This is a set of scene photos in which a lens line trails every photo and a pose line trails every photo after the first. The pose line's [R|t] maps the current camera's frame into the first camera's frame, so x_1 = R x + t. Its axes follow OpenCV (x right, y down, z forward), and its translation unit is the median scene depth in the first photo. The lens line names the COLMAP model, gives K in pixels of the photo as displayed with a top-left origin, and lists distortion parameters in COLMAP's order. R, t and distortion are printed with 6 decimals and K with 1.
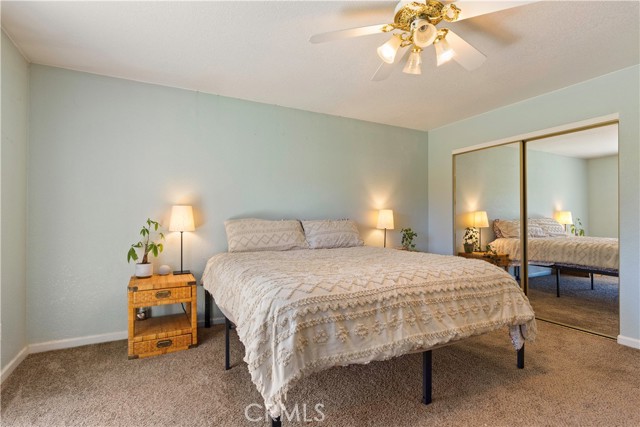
lens RADIAL K [[321.7, 0, 320.0], [0, 321.7, 213.5], [0, 0, 1]] dist [-0.004968, 0.000008]
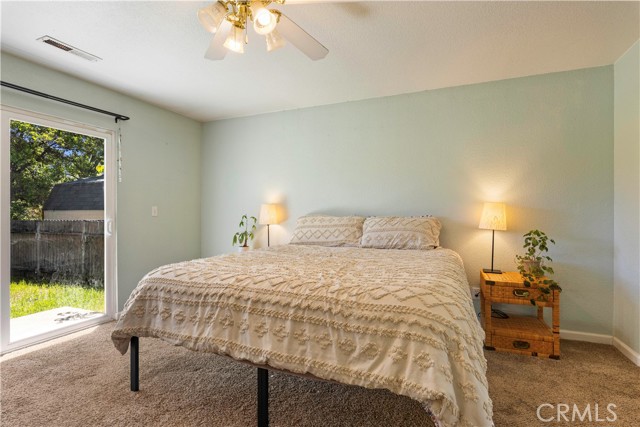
lens RADIAL K [[321.7, 0, 320.0], [0, 321.7, 213.5], [0, 0, 1]] dist [-0.004968, 0.000008]
pose [[0.636543, 0.002564, -0.771237, 0.640511], [0.009670, 0.999889, 0.011305, 0.000242], [0.771180, -0.014654, 0.636448, 0.329141]]
